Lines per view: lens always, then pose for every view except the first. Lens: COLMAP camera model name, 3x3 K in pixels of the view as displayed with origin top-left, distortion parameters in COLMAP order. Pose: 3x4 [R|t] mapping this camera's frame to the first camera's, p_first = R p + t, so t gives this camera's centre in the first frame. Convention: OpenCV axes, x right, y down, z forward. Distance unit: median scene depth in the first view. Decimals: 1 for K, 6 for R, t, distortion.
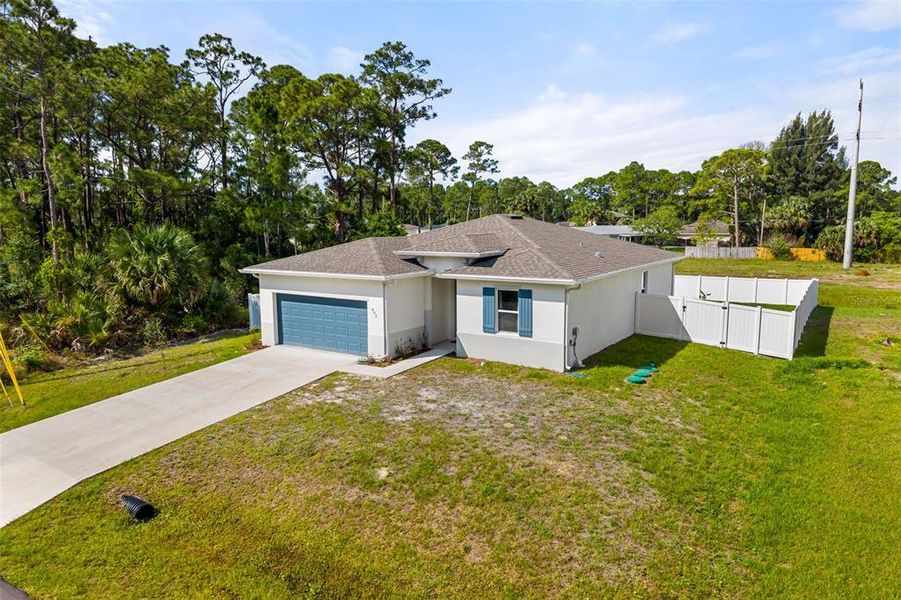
lens RADIAL K [[609.9, 0, 448.5], [0, 609.9, 300.5], [0, 0, 1]] dist [0.024201, -0.004866]
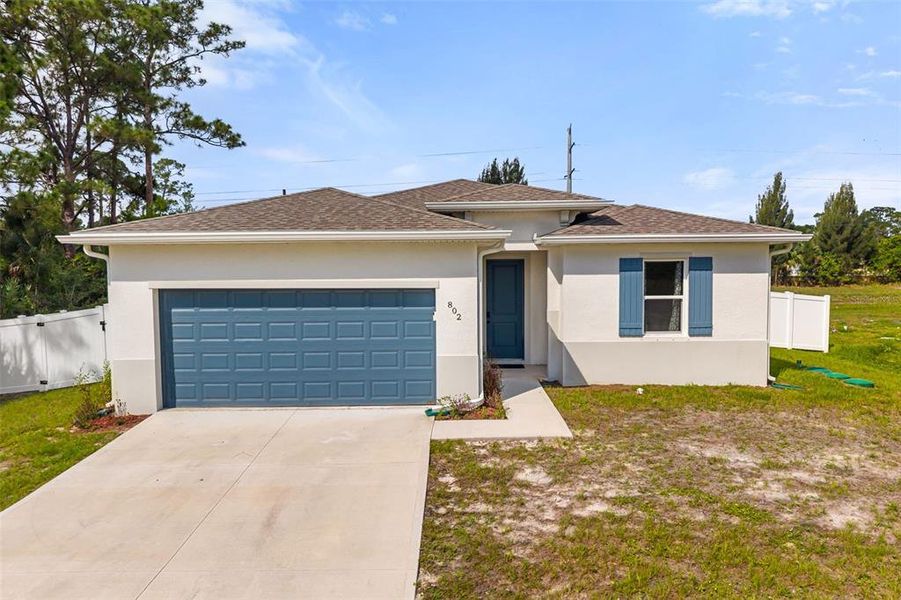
lens RADIAL K [[609.9, 0, 449.0], [0, 609.9, 298.7], [0, 0, 1]] dist [0.024201, -0.004866]
pose [[0.844161, -0.027107, 0.535405, -0.123333], [0.072285, 0.995356, -0.063576, 0.013154], [-0.531195, 0.092370, 0.842199, 0.187068]]
